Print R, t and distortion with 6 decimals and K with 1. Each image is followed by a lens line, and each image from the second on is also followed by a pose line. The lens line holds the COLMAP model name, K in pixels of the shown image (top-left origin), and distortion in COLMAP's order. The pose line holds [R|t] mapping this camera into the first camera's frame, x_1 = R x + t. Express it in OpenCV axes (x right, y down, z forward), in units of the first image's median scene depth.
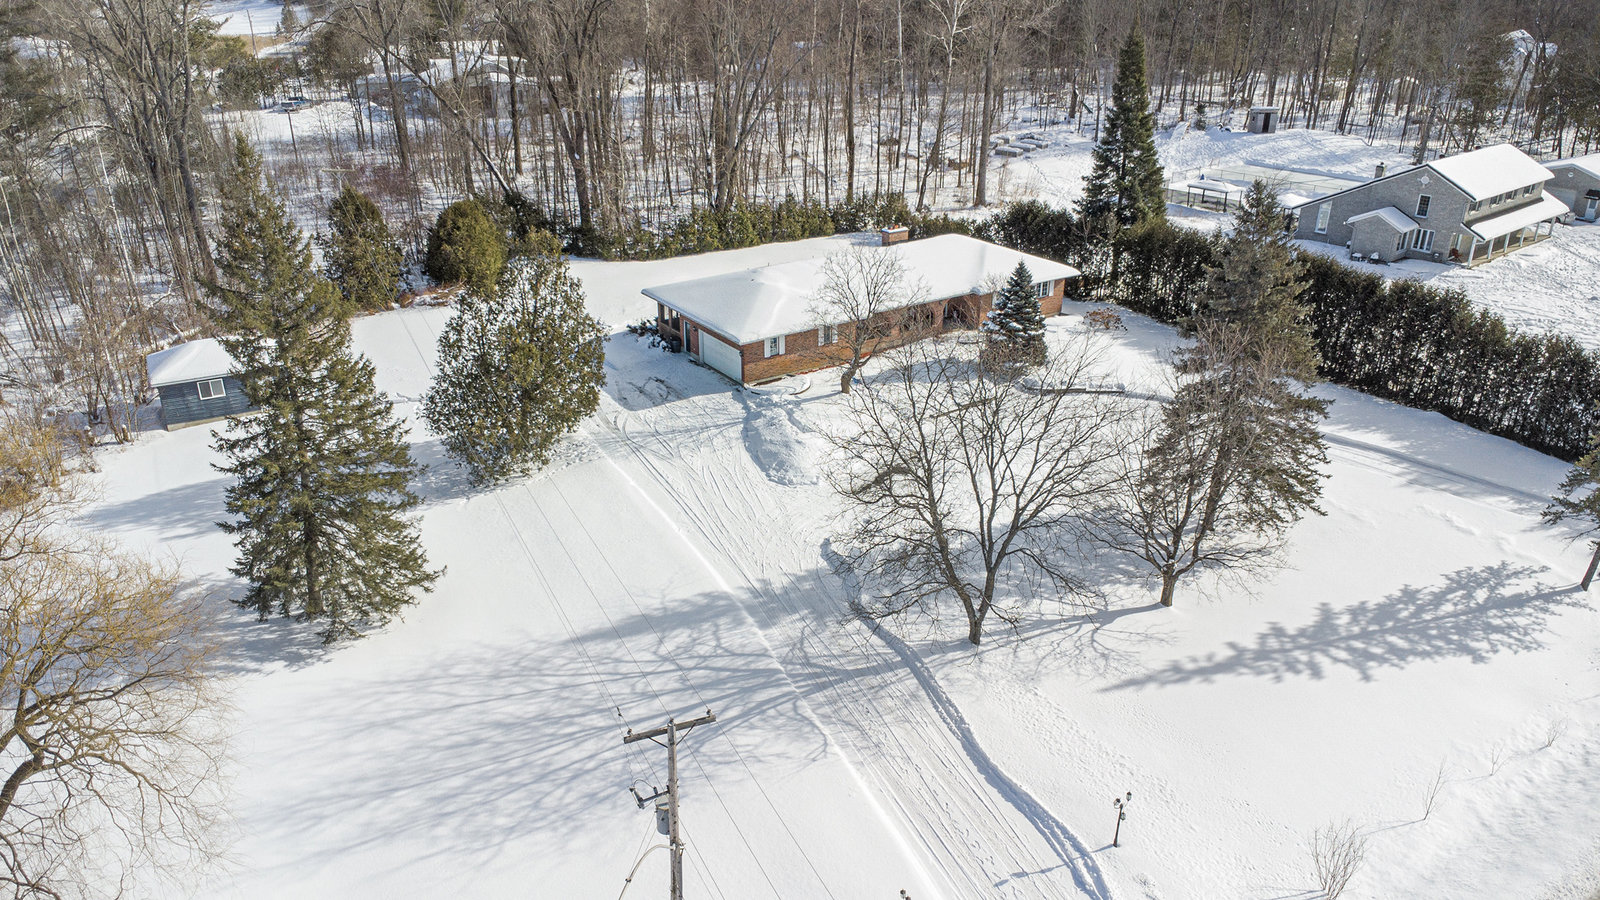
lens RADIAL K [[1154.0, 0, 795.6], [0, 1154.0, 439.2], [0, 0, 1]] dist [0.025488, -0.027661]
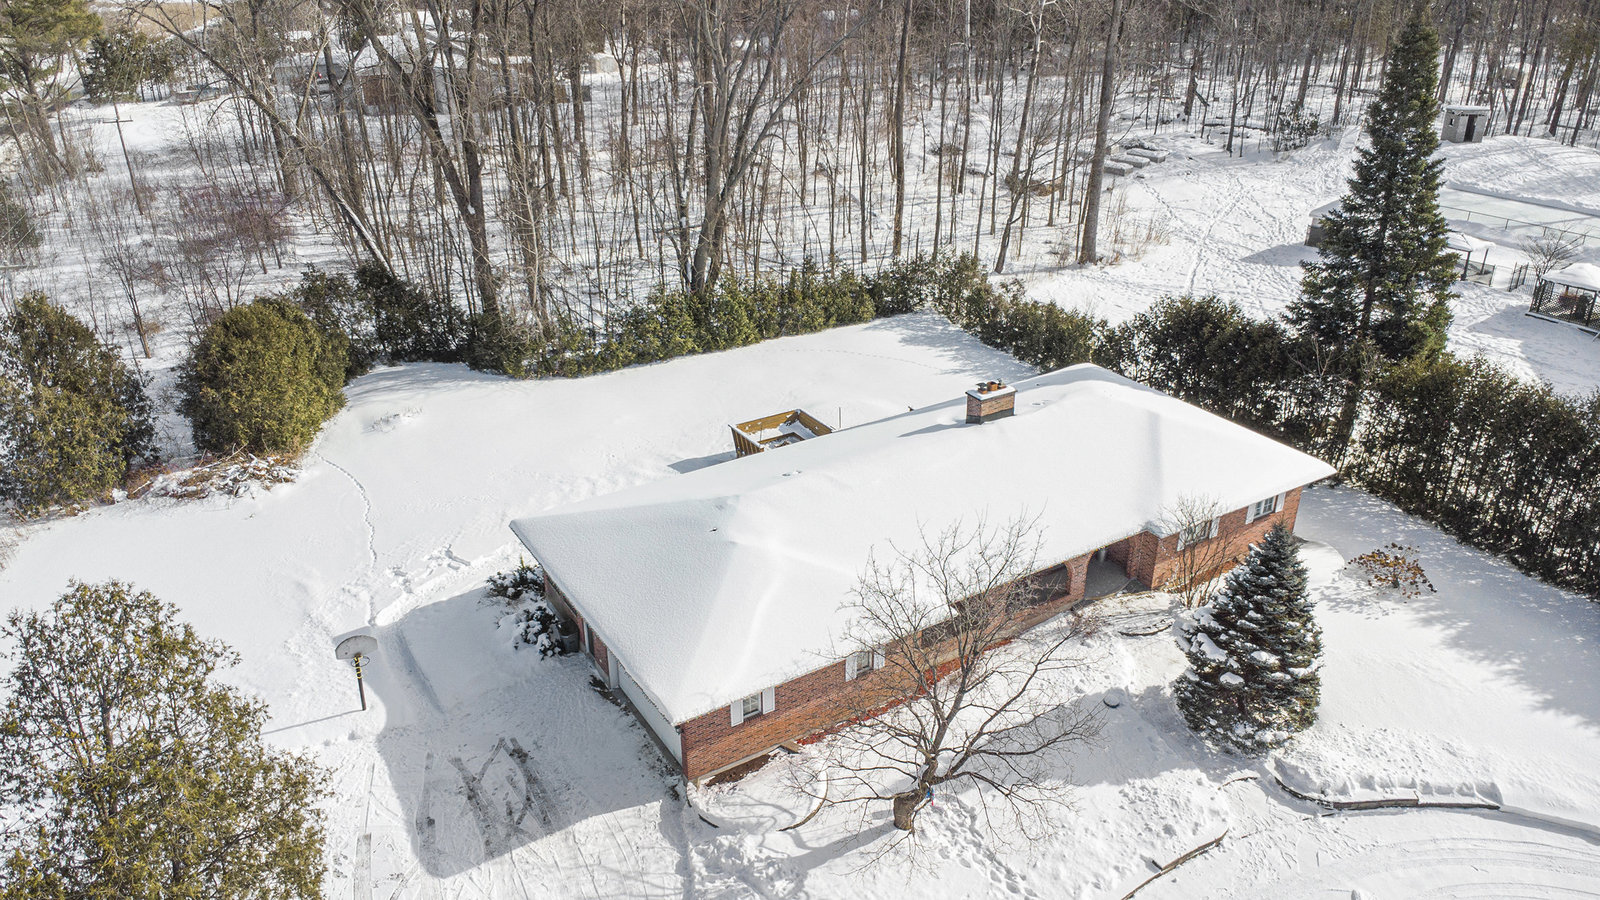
lens RADIAL K [[1154.0, 0, 785.5], [0, 1154.0, 442.6], [0, 0, 1]] dist [0.025488, -0.027661]
pose [[0.999316, 0.011964, -0.034980, 0.007593], [-0.010781, 0.999369, 0.033831, -0.149715], [0.035363, -0.033431, 0.998815, 0.392166]]
